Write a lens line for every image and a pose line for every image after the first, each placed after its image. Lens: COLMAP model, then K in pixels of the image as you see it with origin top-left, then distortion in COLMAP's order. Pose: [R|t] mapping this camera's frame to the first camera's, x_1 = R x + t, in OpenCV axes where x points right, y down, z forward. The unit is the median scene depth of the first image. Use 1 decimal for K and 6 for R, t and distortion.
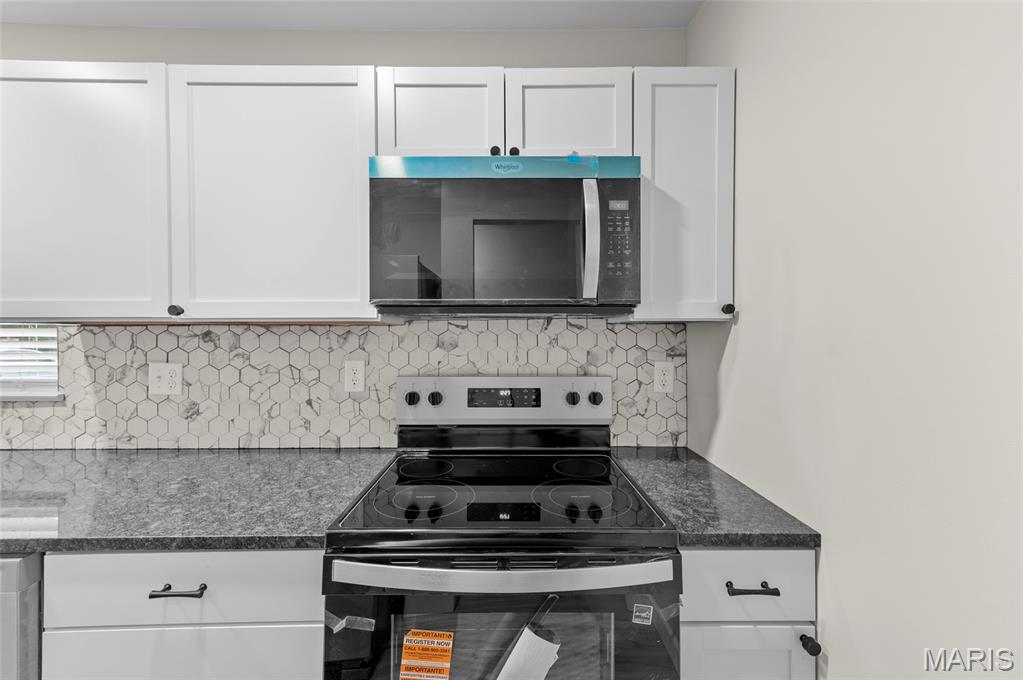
lens RADIAL K [[397.2, 0, 511.5], [0, 397.2, 340.0], [0, 0, 1]] dist [0.009115, 0.000119]
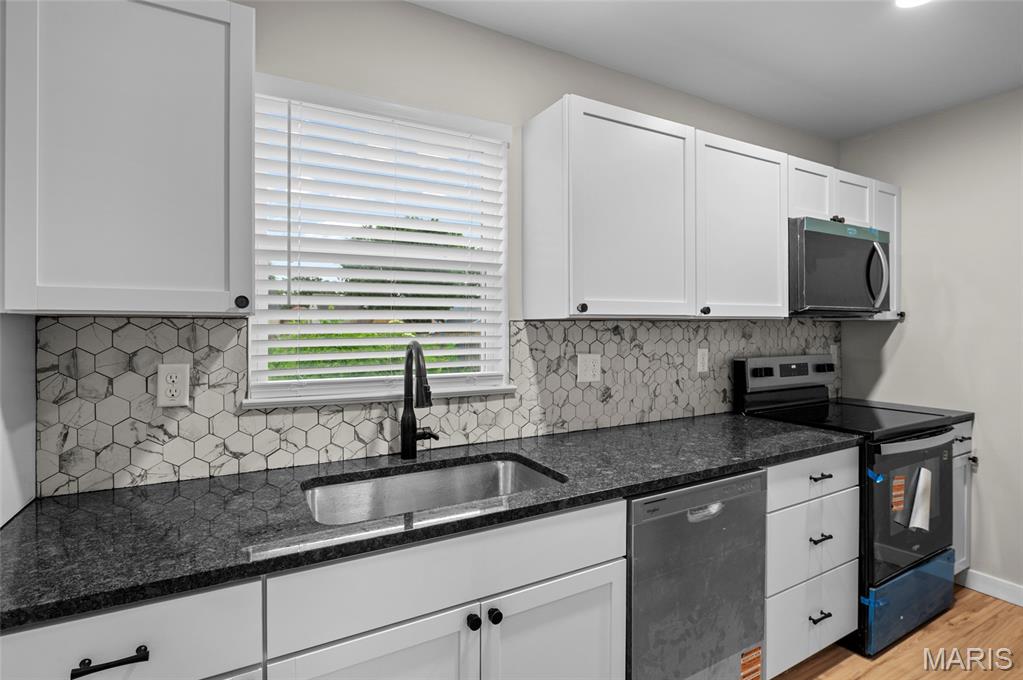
lens RADIAL K [[517.4, 0, 512.9], [0, 517.4, 332.1], [0, 0, 1]] dist [-0.000395, 0.000205]
pose [[0.866600, -0.005481, 0.498973, -1.780207], [0.008205, 0.999961, -0.003267, -0.001117], [-0.498936, 0.006925, 0.866611, -0.162926]]
